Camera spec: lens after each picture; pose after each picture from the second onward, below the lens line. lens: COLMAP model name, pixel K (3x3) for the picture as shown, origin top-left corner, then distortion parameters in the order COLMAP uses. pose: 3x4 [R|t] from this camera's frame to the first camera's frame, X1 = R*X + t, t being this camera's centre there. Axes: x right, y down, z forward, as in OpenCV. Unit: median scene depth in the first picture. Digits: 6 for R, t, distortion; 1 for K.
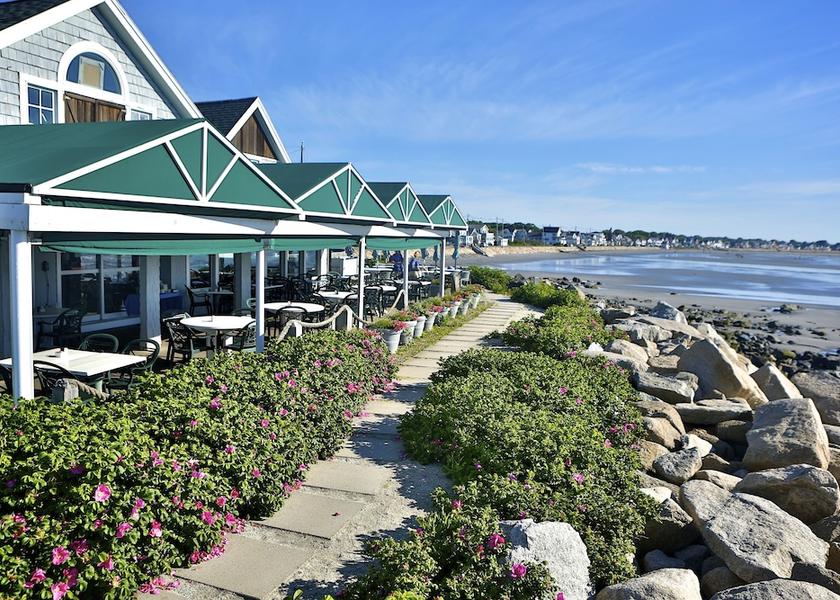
lens RADIAL K [[745.3, 0, 419.4], [0, 745.3, 303.4], [0, 0, 1]] dist [0.100722, -0.148886]
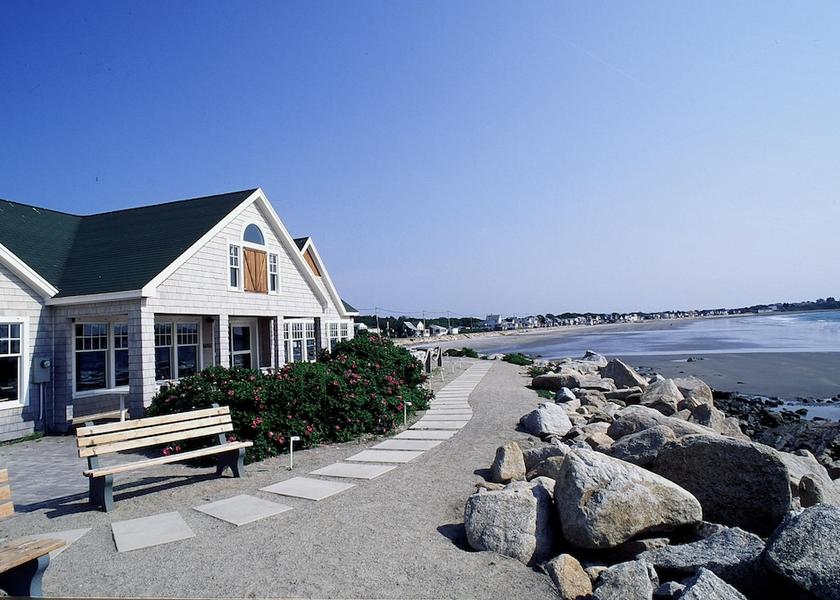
lens RADIAL K [[745.3, 0, 419.4], [0, 745.3, 303.4], [0, 0, 1]] dist [0.100722, -0.148886]
pose [[0.991331, -0.093256, 0.092554, -0.214012], [0.105291, 0.985229, -0.135047, 0.121464], [-0.078593, 0.143622, 0.986507, -0.687745]]
